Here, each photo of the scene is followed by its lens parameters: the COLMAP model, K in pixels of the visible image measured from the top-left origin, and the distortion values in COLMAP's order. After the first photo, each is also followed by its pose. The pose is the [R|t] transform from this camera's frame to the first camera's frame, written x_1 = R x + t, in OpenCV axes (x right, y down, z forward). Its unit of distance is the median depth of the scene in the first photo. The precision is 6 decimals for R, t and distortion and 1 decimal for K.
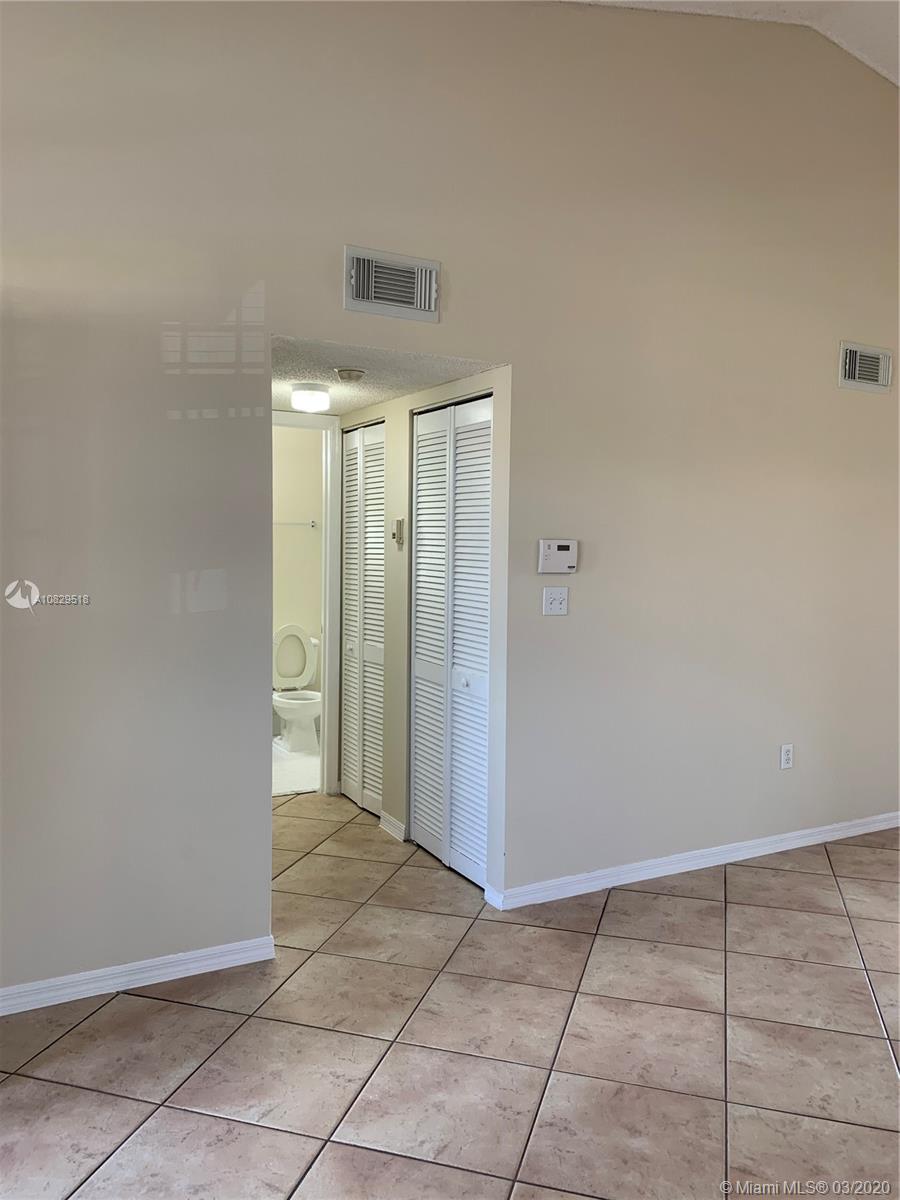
lens RADIAL K [[918.2, 0, 454.0], [0, 918.2, 596.3], [0, 0, 1]] dist [0.035008, -0.032055]
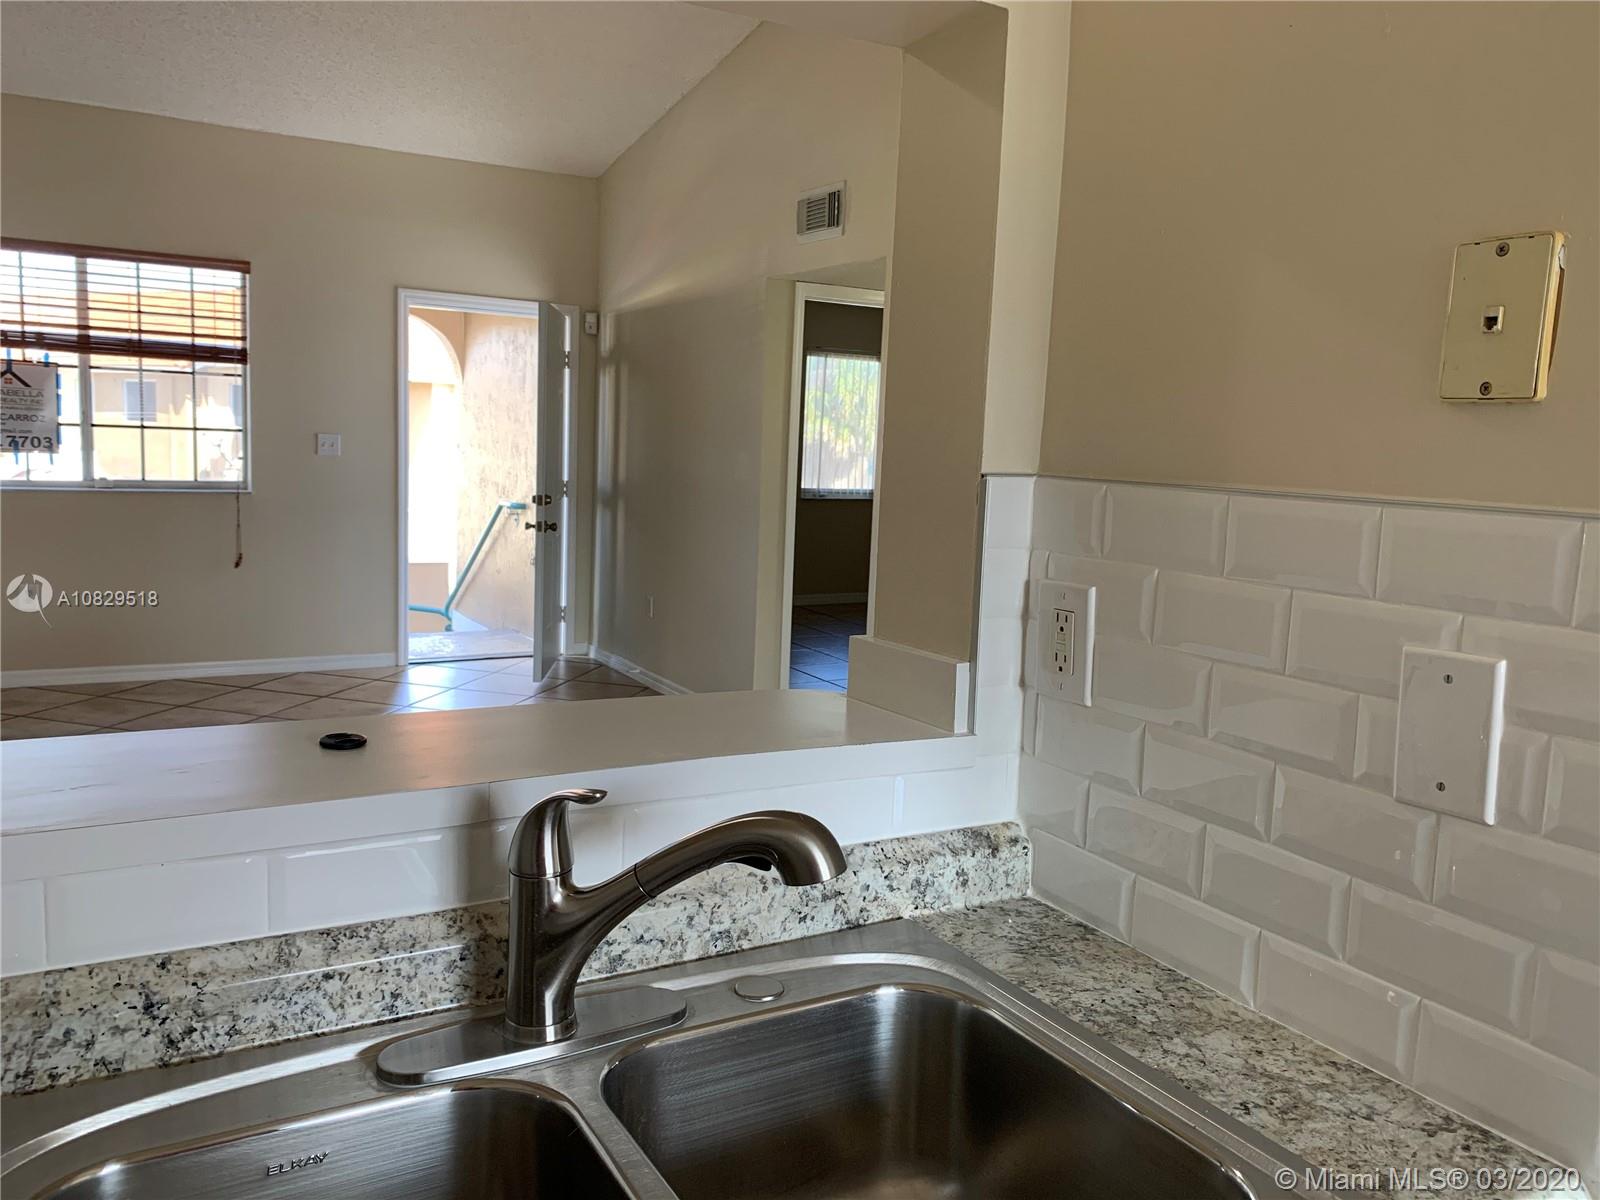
lens RADIAL K [[1224.3, 0, 783.4], [0, 1224.3, 603.7], [0, 0, 1]] dist [0.035008, -0.032055]
pose [[0.002344, 0.116482, -0.993190, 1.732878], [-0.089241, 0.989254, 0.115810, -0.024178], [0.996007, 0.088362, 0.012714, 1.085345]]
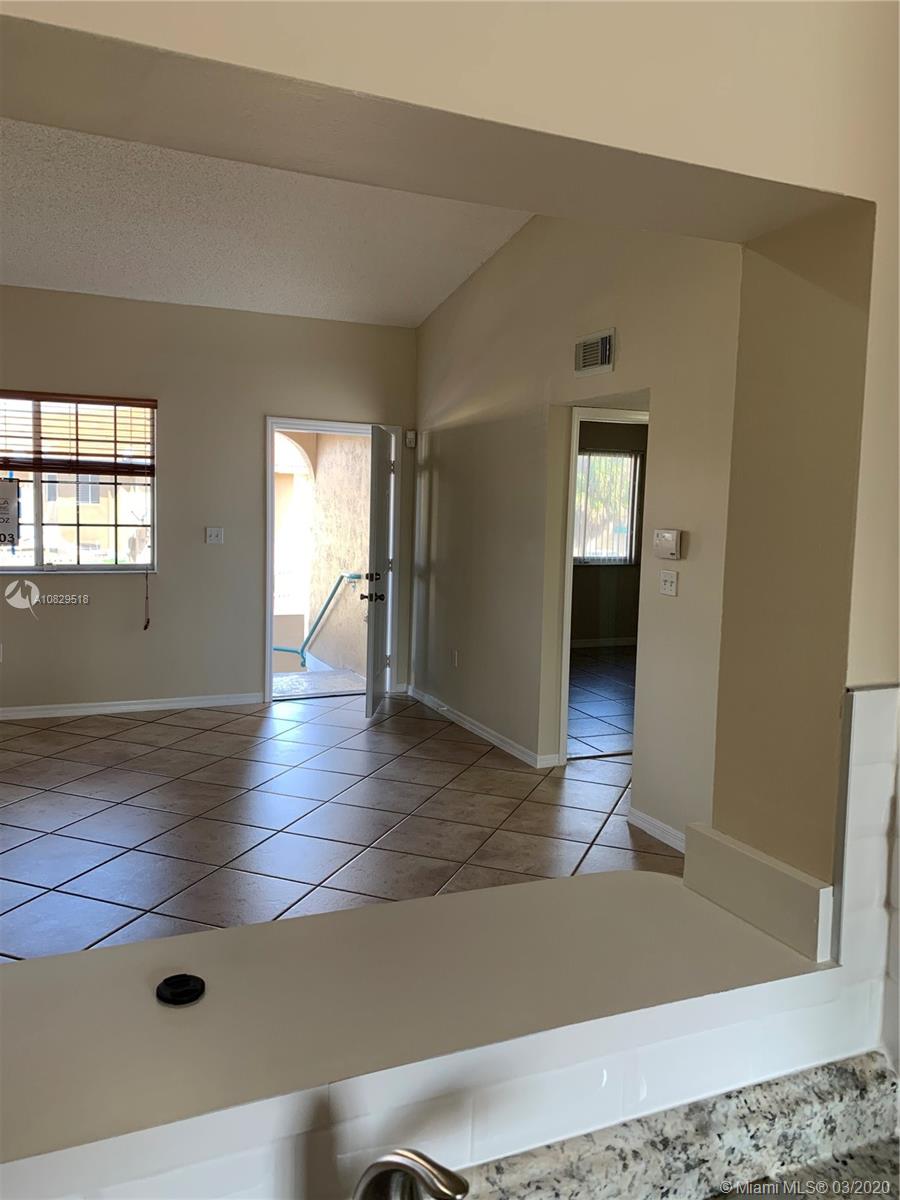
lens RADIAL K [[918.2, 0, 459.7], [0, 918.2, 599.2], [0, 0, 1]] dist [0.035008, -0.032055]
pose [[-0.095356, 0.081806, -0.992076, 1.613381], [-0.077359, 0.992994, 0.089318, -0.071071], [0.992433, 0.085263, -0.088360, 1.055062]]
